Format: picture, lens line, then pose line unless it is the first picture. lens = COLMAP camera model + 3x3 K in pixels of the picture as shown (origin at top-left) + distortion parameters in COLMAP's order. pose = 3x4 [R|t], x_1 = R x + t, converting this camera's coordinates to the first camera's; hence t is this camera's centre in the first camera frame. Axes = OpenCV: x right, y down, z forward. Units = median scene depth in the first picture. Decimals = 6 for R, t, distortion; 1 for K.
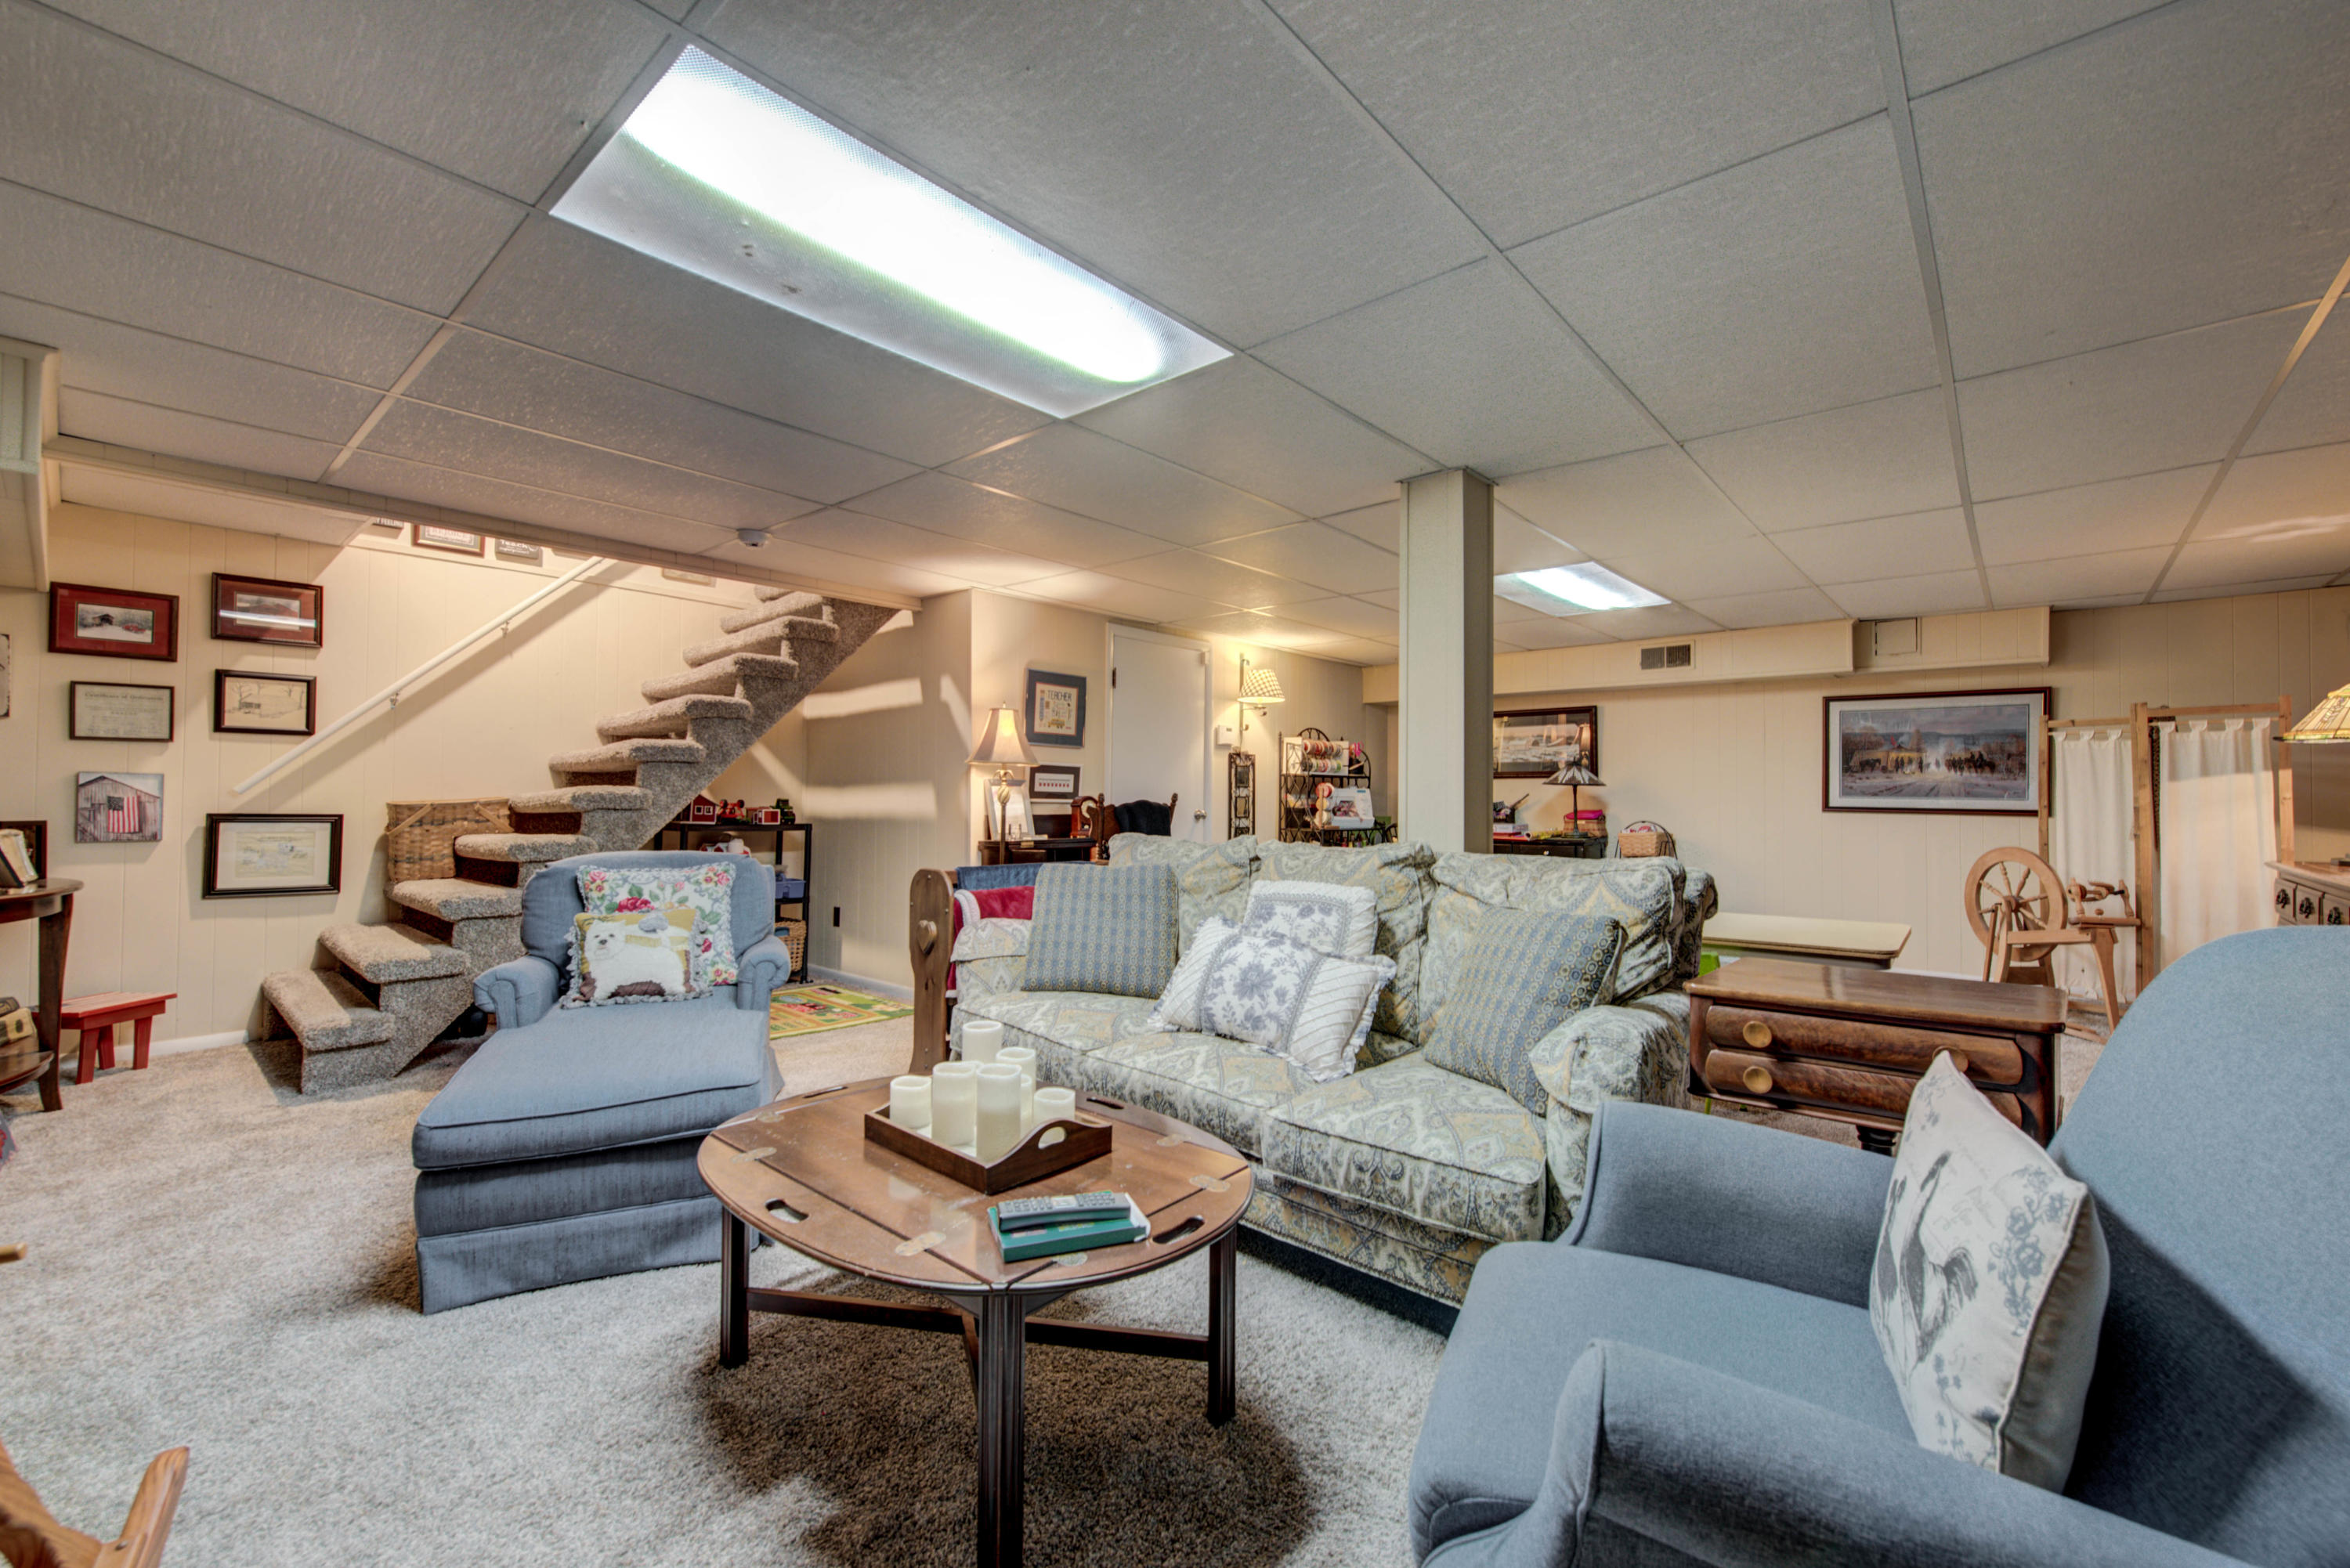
lens RADIAL K [[953.3, 0, 1190.0], [0, 953.3, 778.9], [0, 0, 1]] dist [-0.000094, 0.000039]
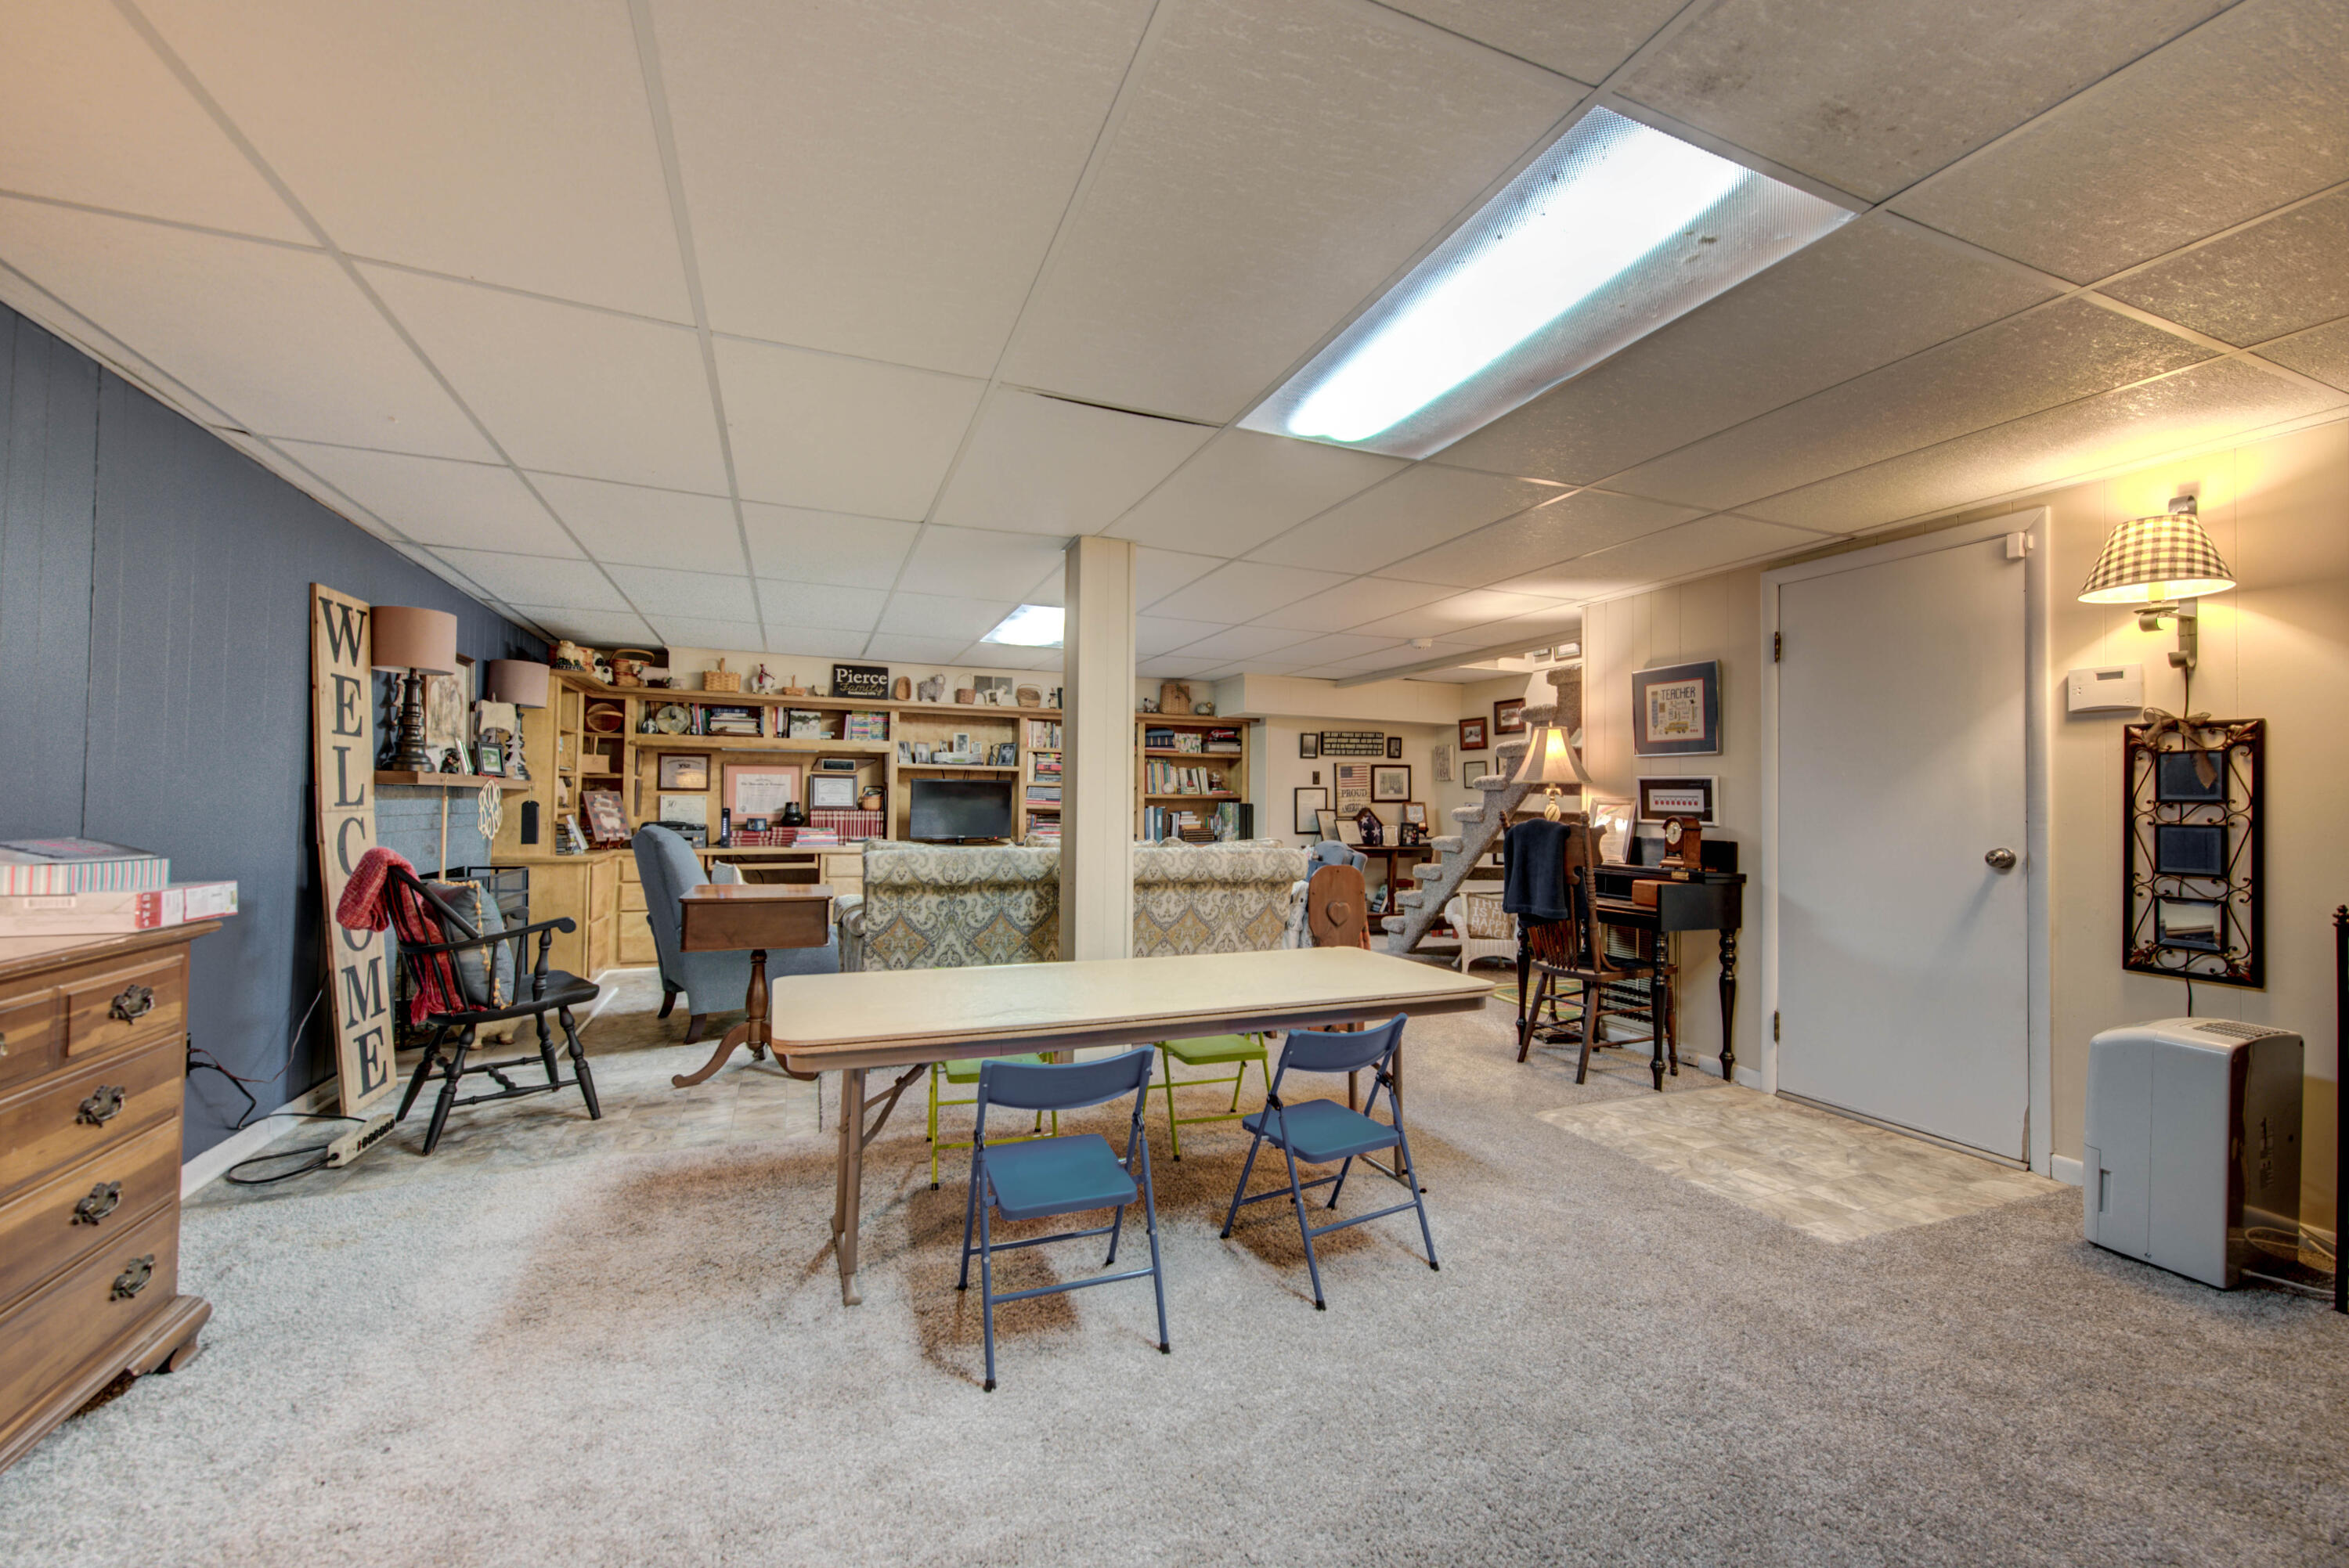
lens RADIAL K [[952.9, 0, 1185.8], [0, 952.9, 794.8], [0, 0, 1]] dist [-0.000094, 0.000039]
pose [[-0.449415, -0.022106, -0.893050, 1.356286], [-0.000635, 0.999701, -0.024426, 0.034246], [0.893323, -0.010411, -0.449294, 1.720187]]
